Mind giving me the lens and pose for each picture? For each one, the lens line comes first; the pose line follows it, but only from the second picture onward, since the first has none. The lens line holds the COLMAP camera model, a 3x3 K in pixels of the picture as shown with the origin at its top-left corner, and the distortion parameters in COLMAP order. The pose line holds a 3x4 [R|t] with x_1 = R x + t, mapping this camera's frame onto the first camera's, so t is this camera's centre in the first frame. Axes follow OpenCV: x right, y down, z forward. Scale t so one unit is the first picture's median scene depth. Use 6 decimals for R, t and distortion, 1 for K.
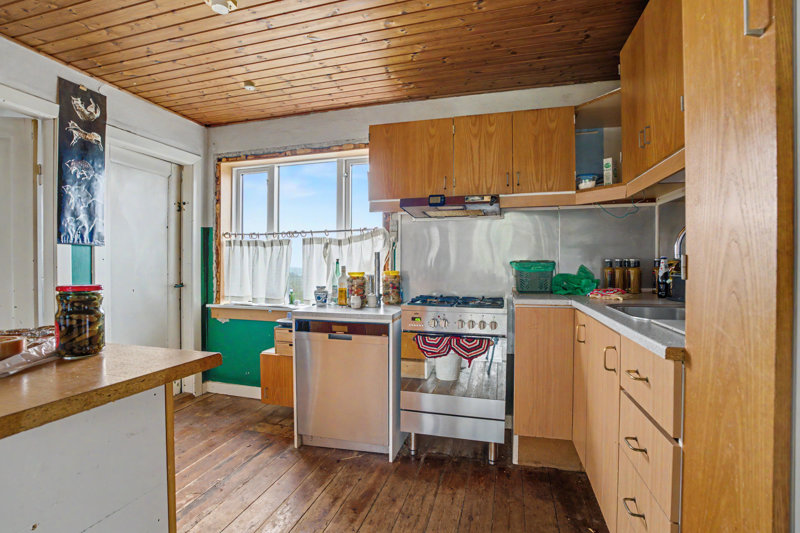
lens RADIAL K [[385.7, 0, 399.0], [0, 385.7, 266.4], [0, 0, 1]] dist [-0.031462, -0.000351]
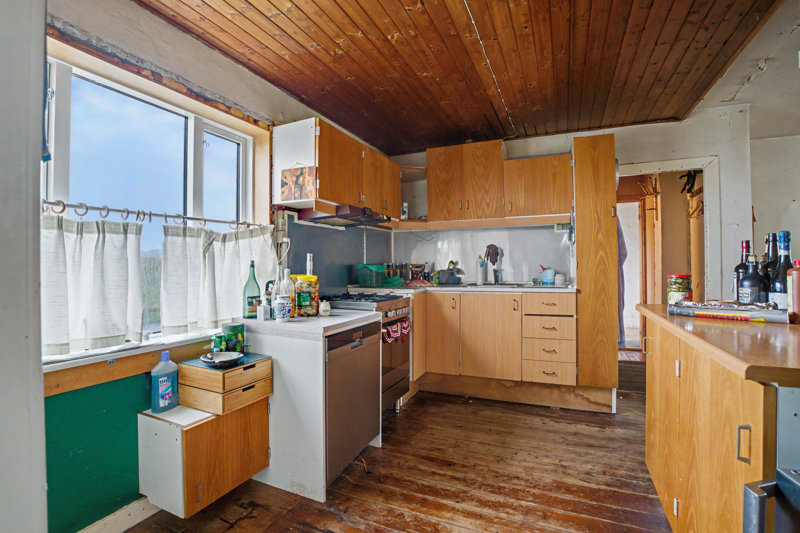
lens RADIAL K [[367.9, 0, 399.4], [0, 367.9, 263.3], [0, 0, 1]] dist [-0.046228, 0.002009]
pose [[0.154389, 0.007706, 0.987980, -0.870561], [0.017432, 0.999793, -0.010522, -0.002593], [-0.987856, 0.018847, 0.154222, 0.645043]]
